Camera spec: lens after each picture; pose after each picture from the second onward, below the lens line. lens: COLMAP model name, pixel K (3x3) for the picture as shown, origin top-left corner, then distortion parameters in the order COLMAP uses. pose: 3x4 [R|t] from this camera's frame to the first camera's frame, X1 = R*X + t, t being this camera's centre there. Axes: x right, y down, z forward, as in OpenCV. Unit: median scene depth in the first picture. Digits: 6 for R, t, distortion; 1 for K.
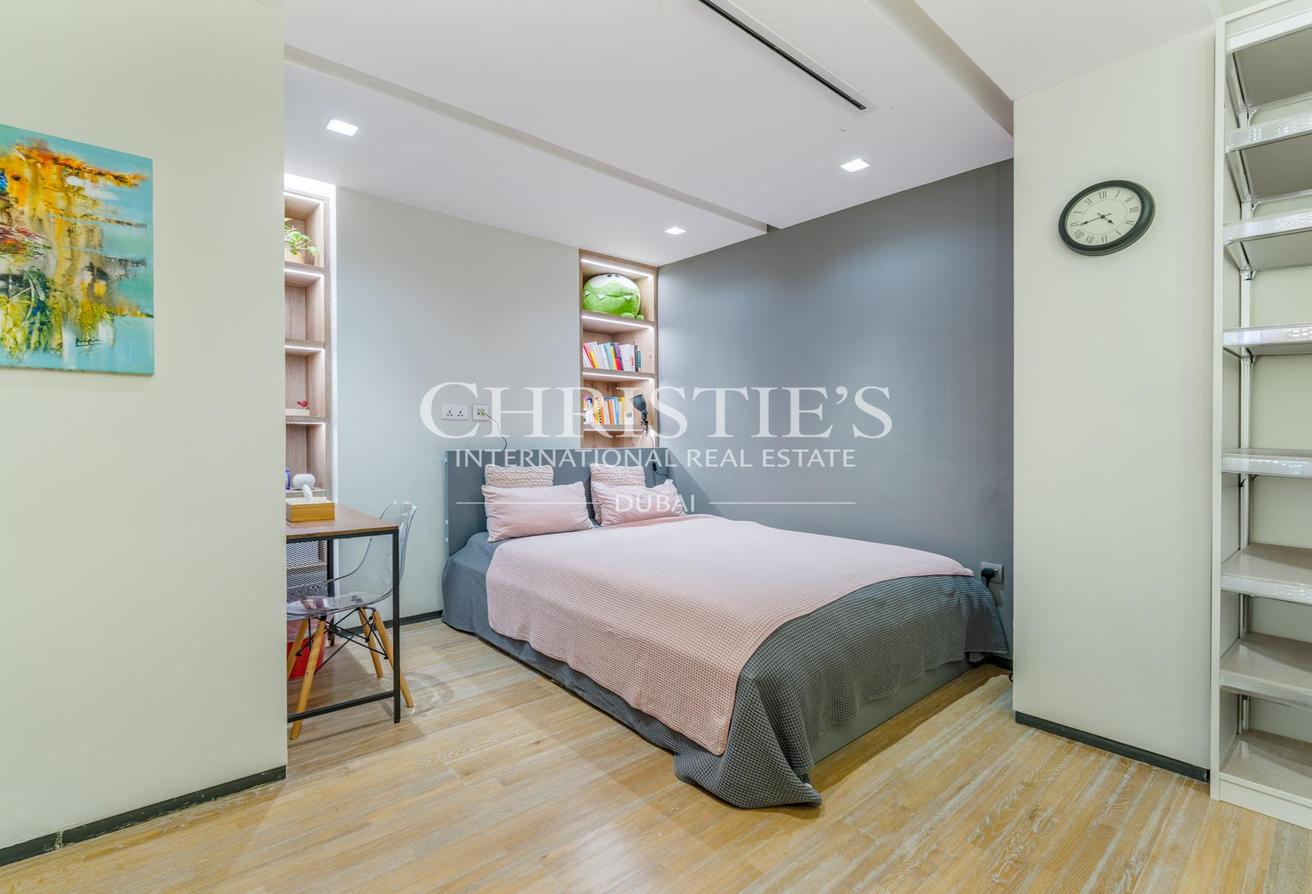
lens RADIAL K [[615.0, 0, 654.3], [0, 615.0, 441.6], [0, 0, 1]] dist [0.002345, 0.000232]
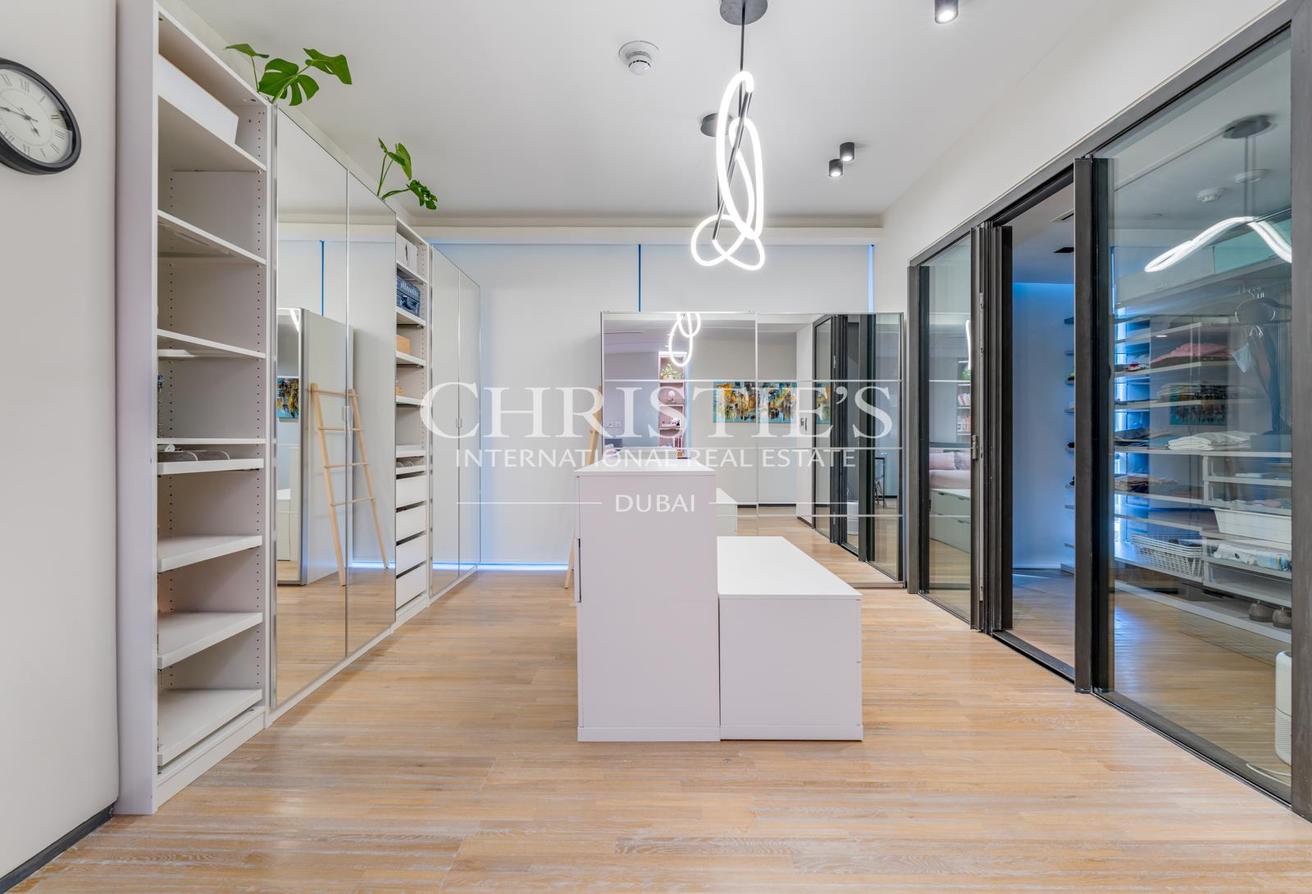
lens RADIAL K [[615.0, 0, 654.3], [0, 615.0, 441.6], [0, 0, 1]] dist [0.002345, 0.000232]
pose [[-0.754998, -0.006027, 0.655699, -0.496255], [-0.000016, 0.999958, 0.009173, -0.009450], [-0.655727, 0.006915, -0.754966, 1.980735]]
